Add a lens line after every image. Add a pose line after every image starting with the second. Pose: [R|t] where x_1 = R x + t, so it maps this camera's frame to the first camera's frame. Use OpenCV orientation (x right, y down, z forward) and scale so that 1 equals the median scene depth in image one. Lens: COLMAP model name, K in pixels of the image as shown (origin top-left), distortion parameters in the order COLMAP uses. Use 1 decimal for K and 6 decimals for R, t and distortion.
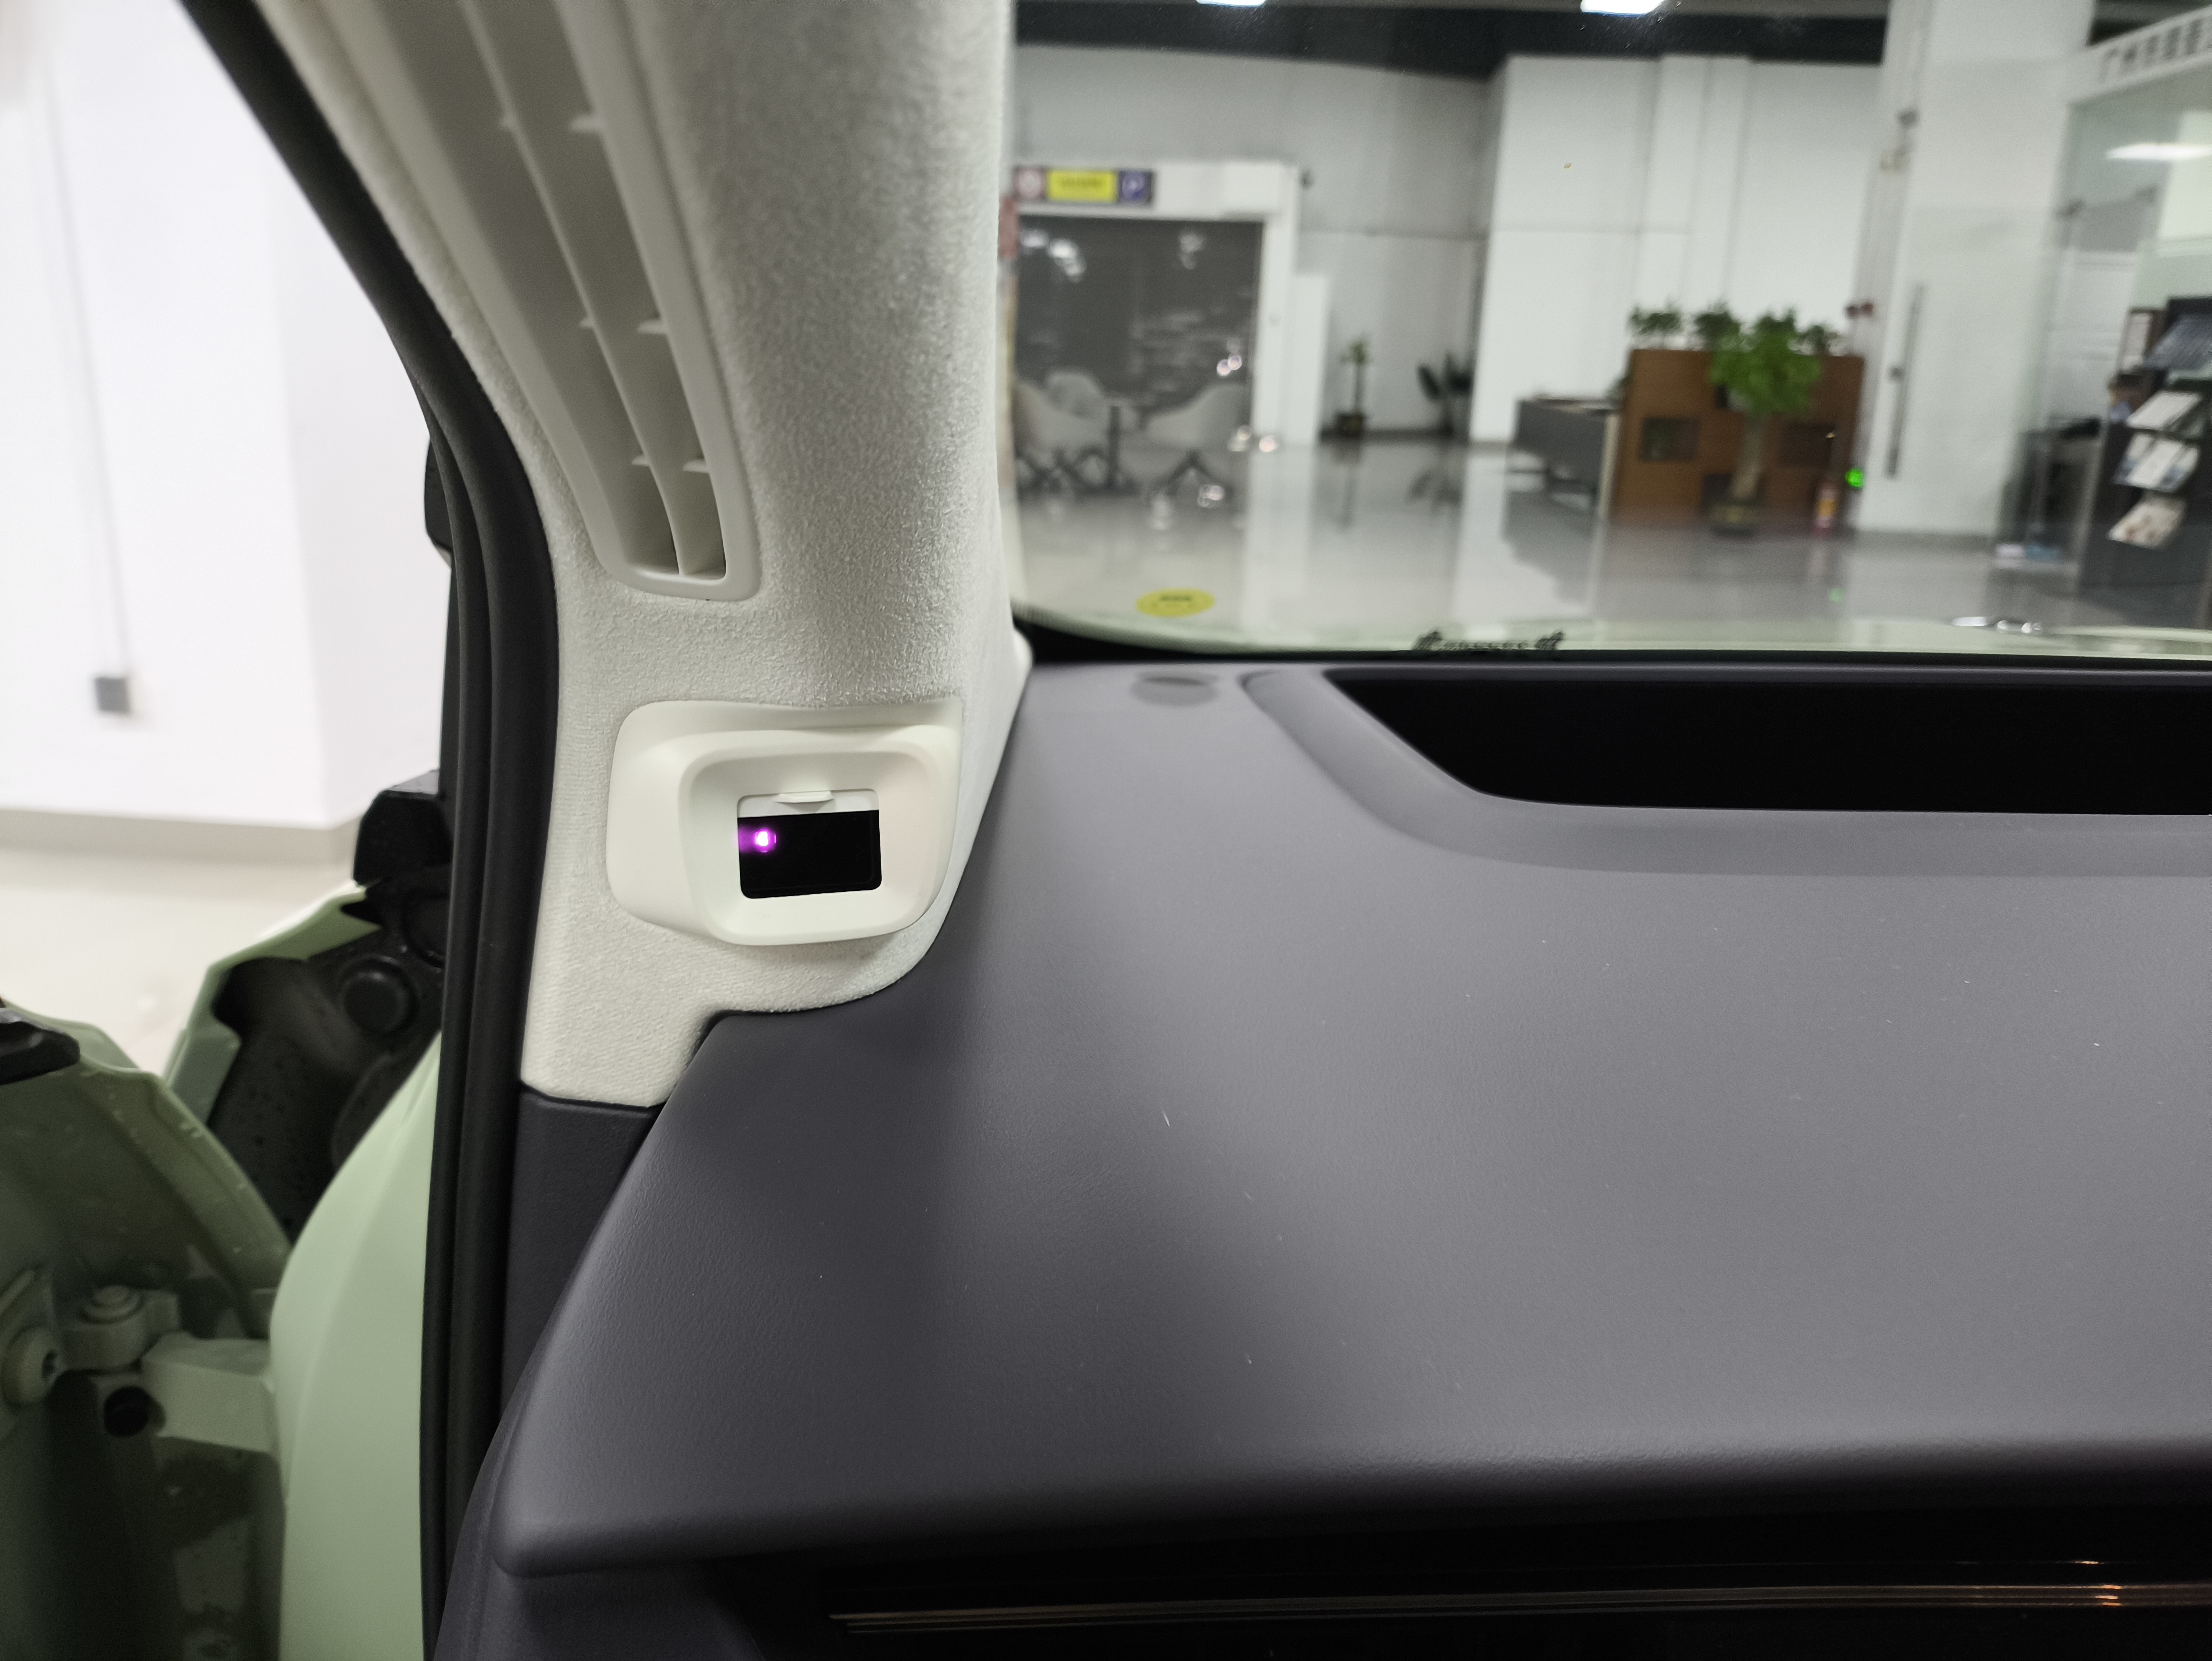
lens RADIAL K [[1601.9, 0, 1089.7], [0, 1601.9, 826.9], [0, 0, 1]] dist [0.055519, -0.073925]
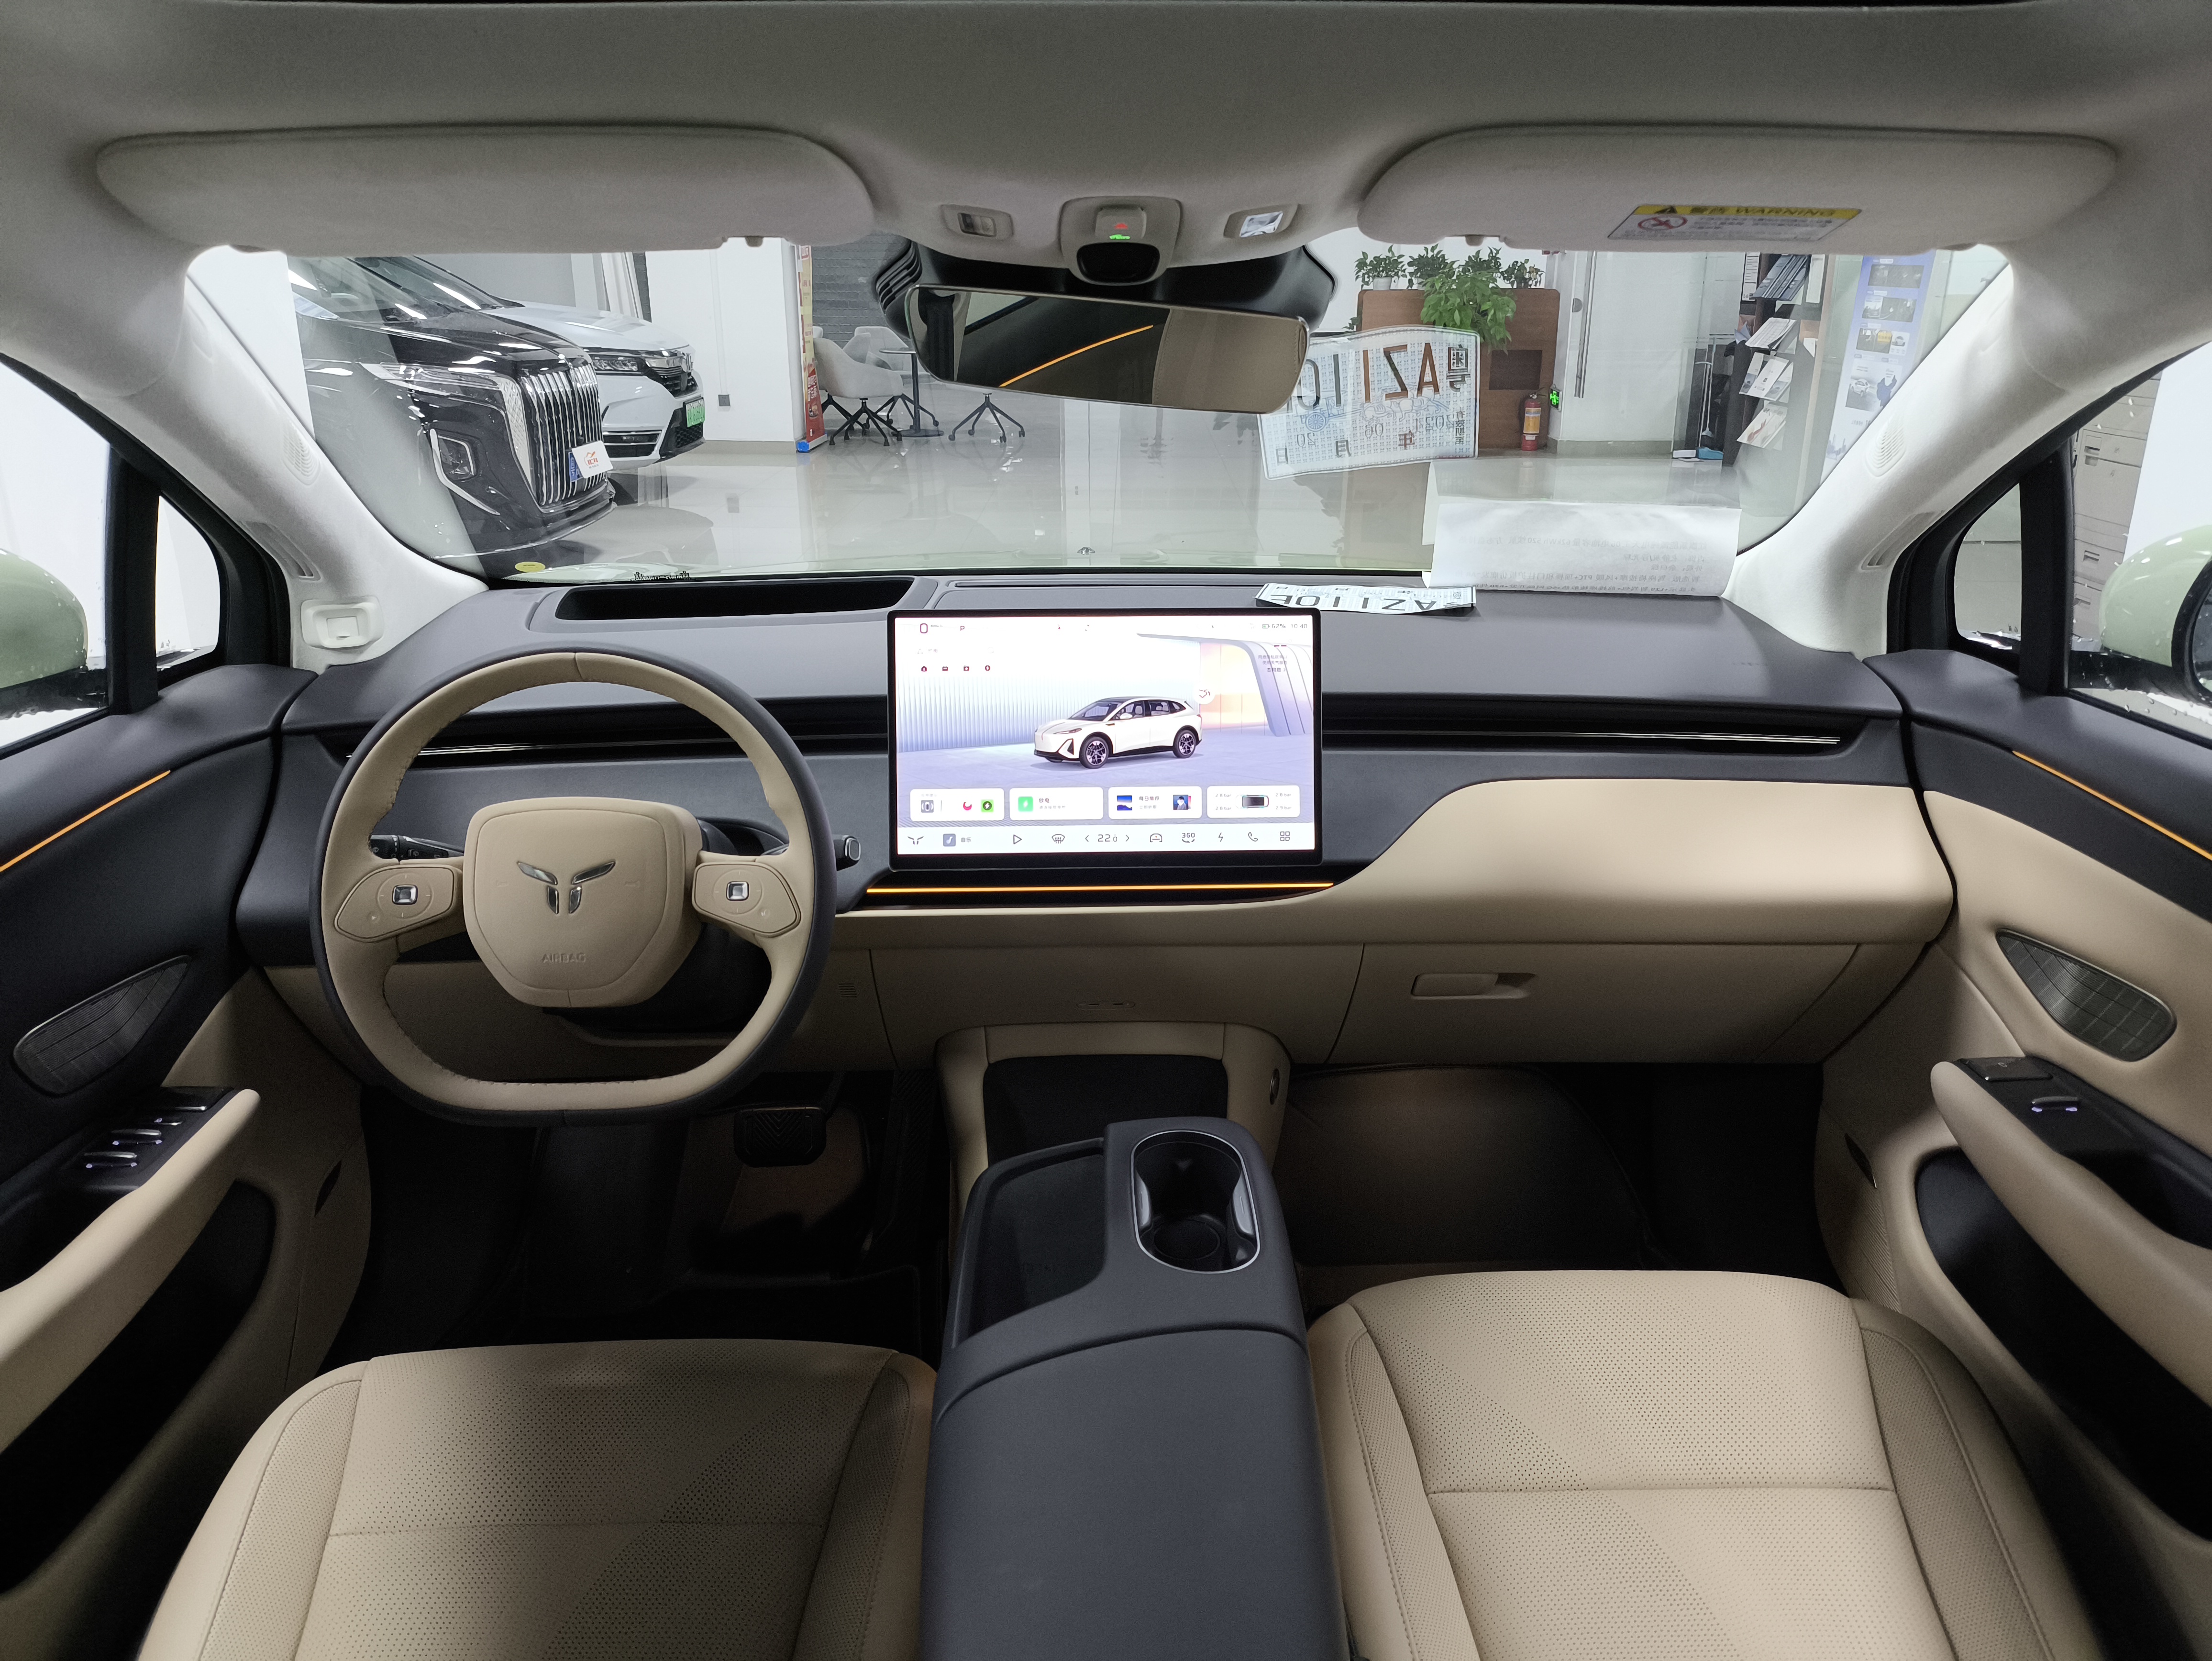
lens RADIAL K [[1601.9, 0, 1117.0], [0, 1601.9, 816.4], [0, 0, 1]] dist [0.055519, -0.073925]
pose [[0.995601, -0.059568, 0.072325, 0.059606], [0.056848, 0.997617, 0.039102, 0.020499], [-0.074482, -0.034818, 0.996614, -0.135271]]
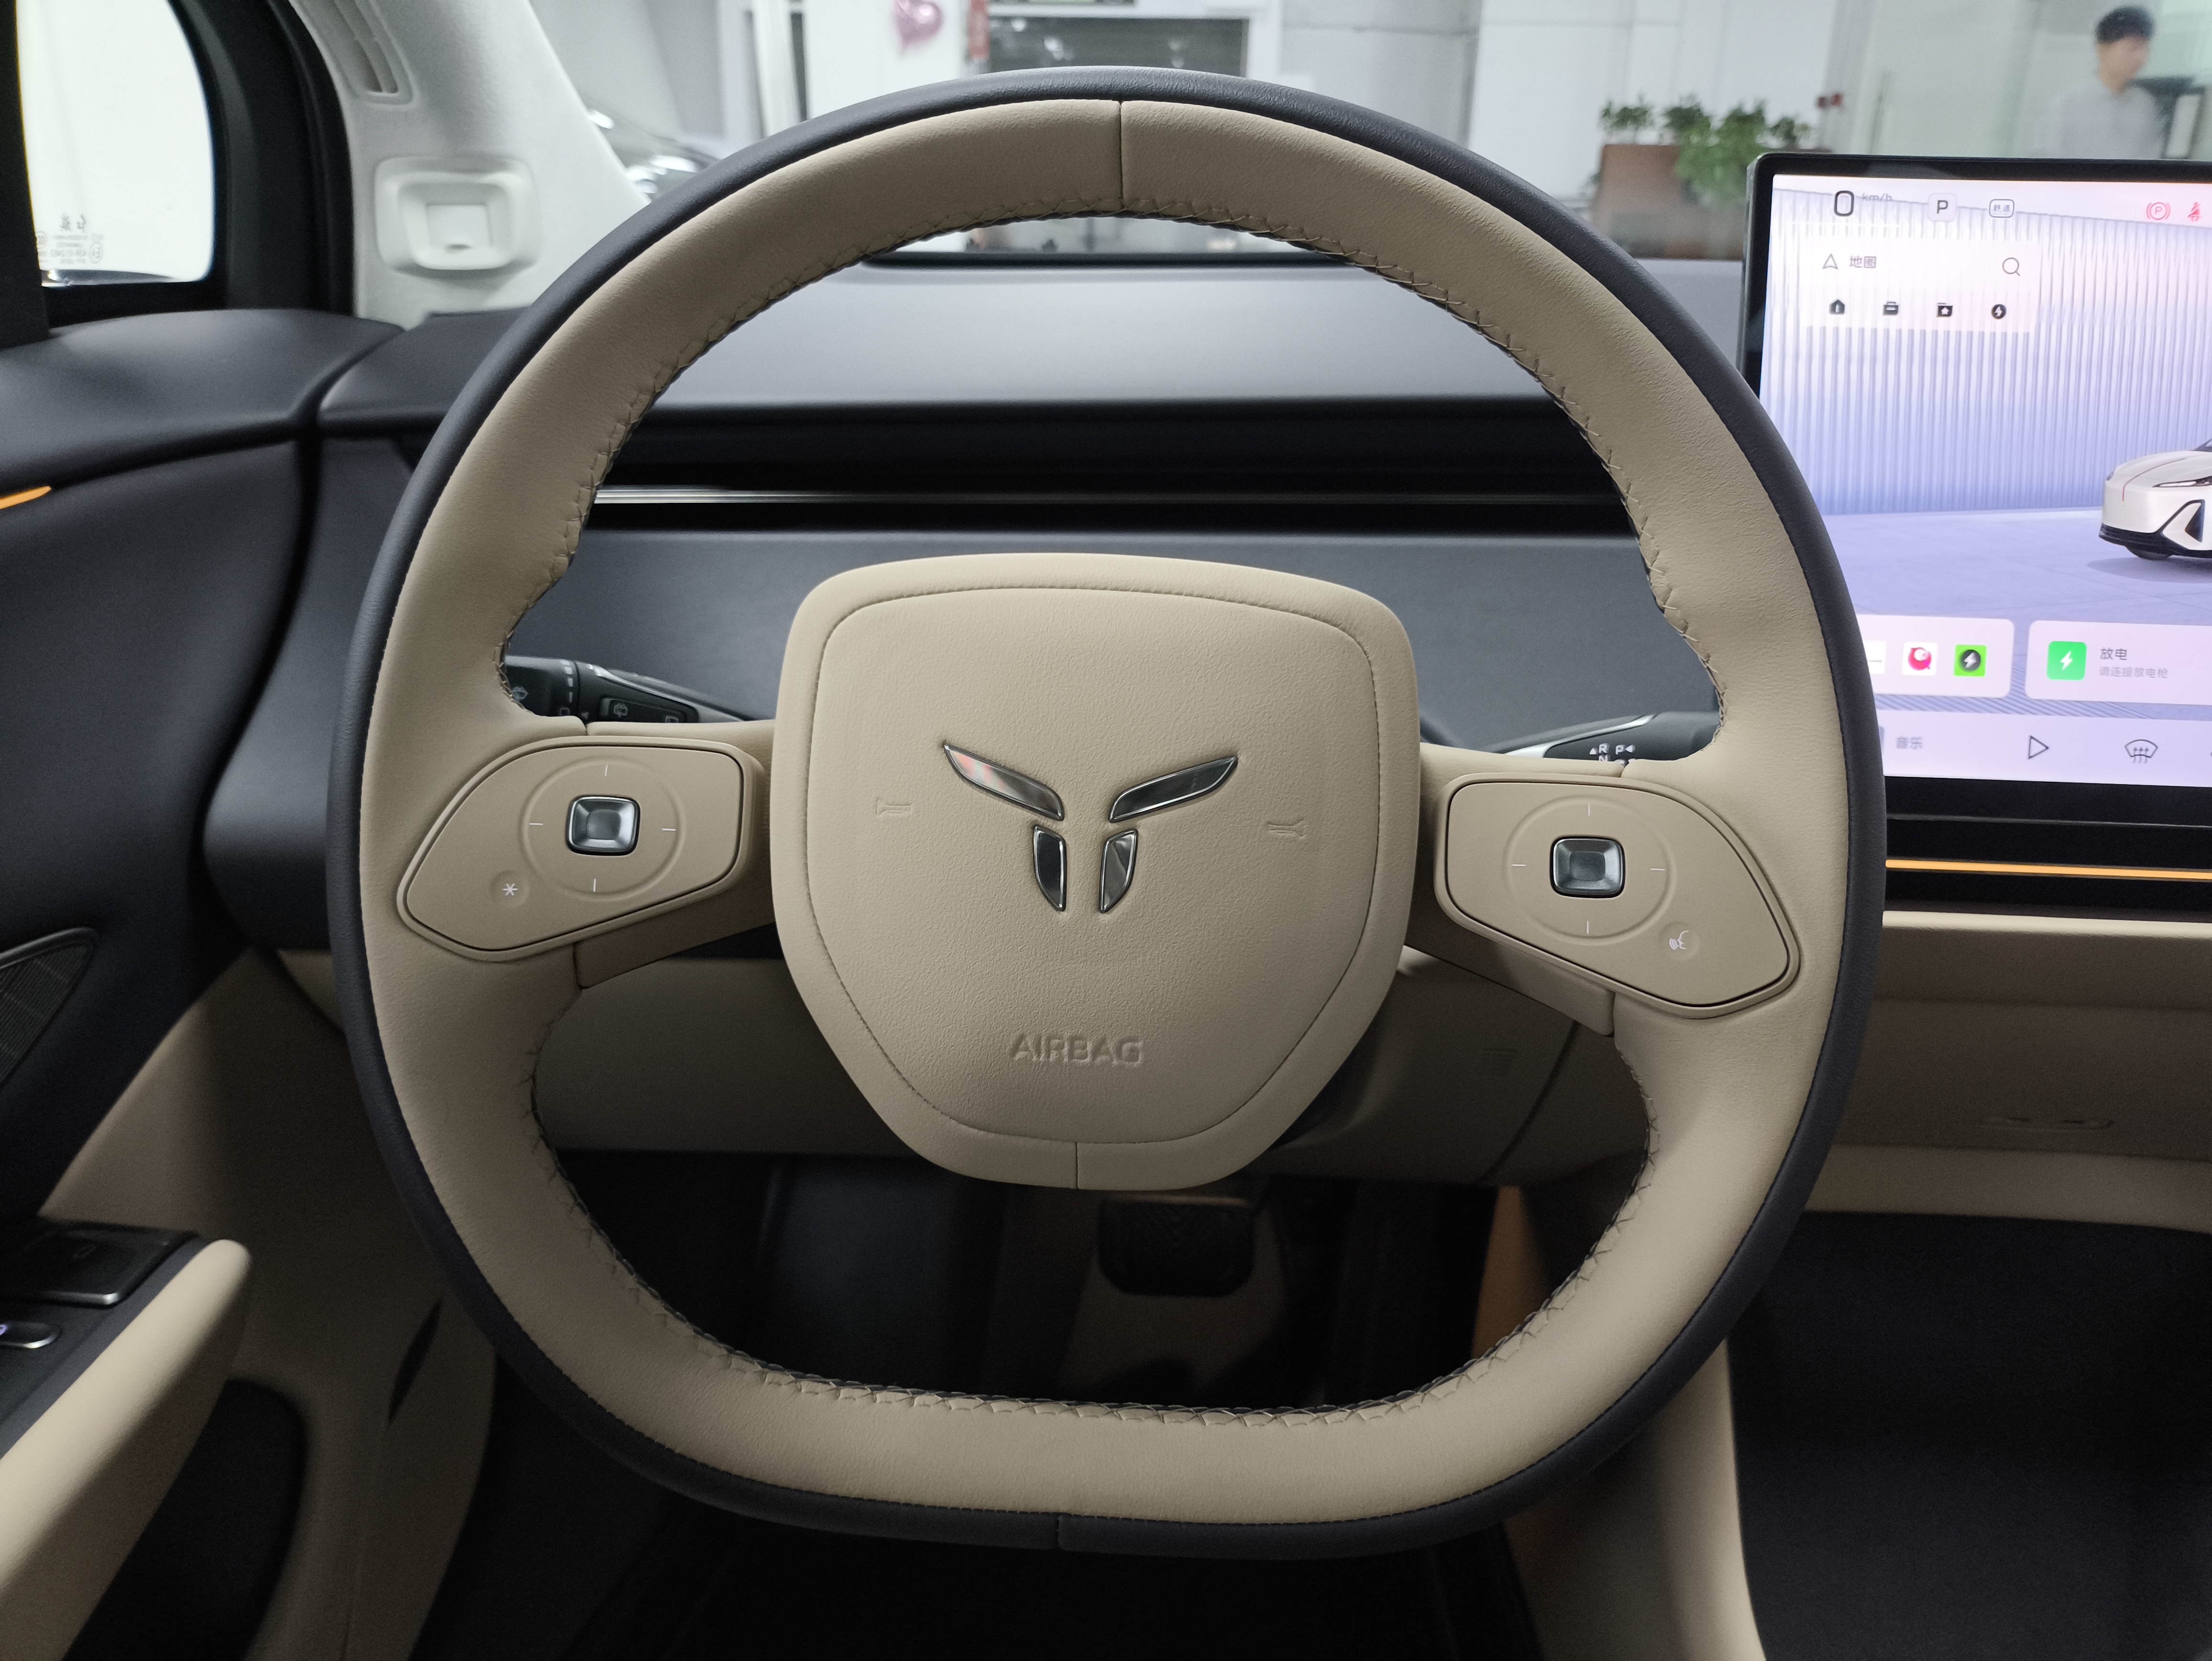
lens RADIAL K [[1601.9, 0, 1099.8], [0, 1601.9, 838.0], [0, 0, 1]] dist [0.055519, -0.073925]
pose [[0.999851, -0.012791, -0.011627, 0.028292], [0.013937, 0.994426, 0.104507, 0.024251], [0.010225, -0.104654, 0.994456, -0.052174]]
